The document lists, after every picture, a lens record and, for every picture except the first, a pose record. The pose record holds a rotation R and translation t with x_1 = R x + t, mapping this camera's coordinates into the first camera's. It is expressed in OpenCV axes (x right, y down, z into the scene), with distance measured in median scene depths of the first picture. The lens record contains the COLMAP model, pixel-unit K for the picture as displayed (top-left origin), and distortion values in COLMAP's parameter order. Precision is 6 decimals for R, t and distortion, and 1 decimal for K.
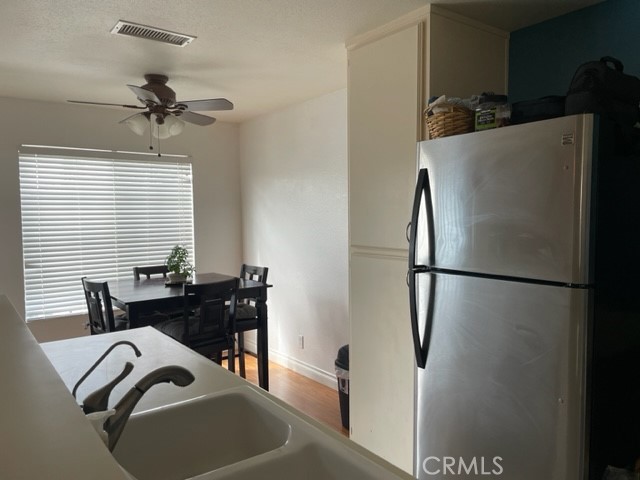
lens RADIAL K [[482.7, 0, 319.7], [0, 482.7, 239.3], [0, 0, 1]] dist [0.002740, 0.001041]
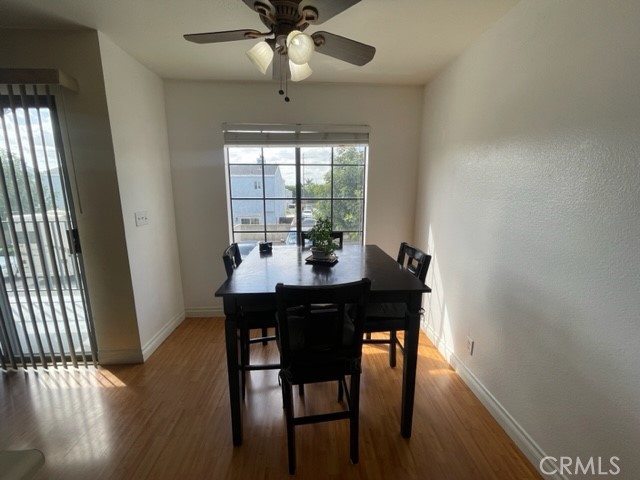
lens RADIAL K [[258.8, 0, 322.7], [0, 258.8, 239.7], [0, 0, 1]] dist [-0.007654, 0.001261]
pose [[0.835787, 0.119508, -0.535890, -0.041242], [-0.041747, 0.987031, 0.155006, -0.020541], [0.547464, -0.107180, 0.829937, 0.625065]]
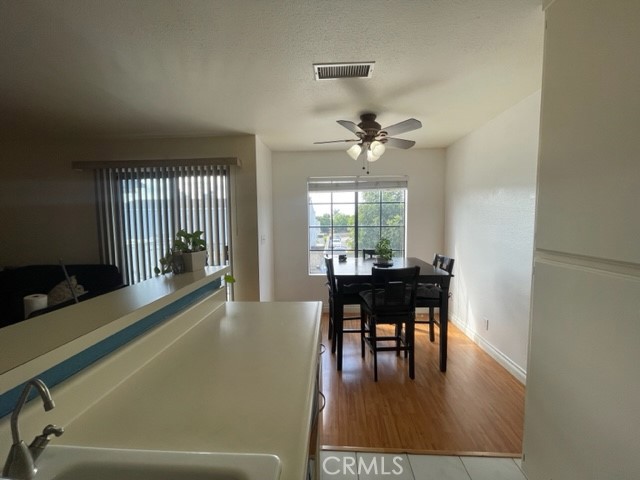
lens RADIAL K [[258.8, 0, 320.8], [0, 258.8, 238.8], [0, 0, 1]] dist [-0.007654, 0.001261]
pose [[0.772331, 0.054120, -0.632910, 0.042918], [-0.035994, 0.998492, 0.041458, -0.008110], [0.634199, -0.009238, 0.773114, 0.304349]]
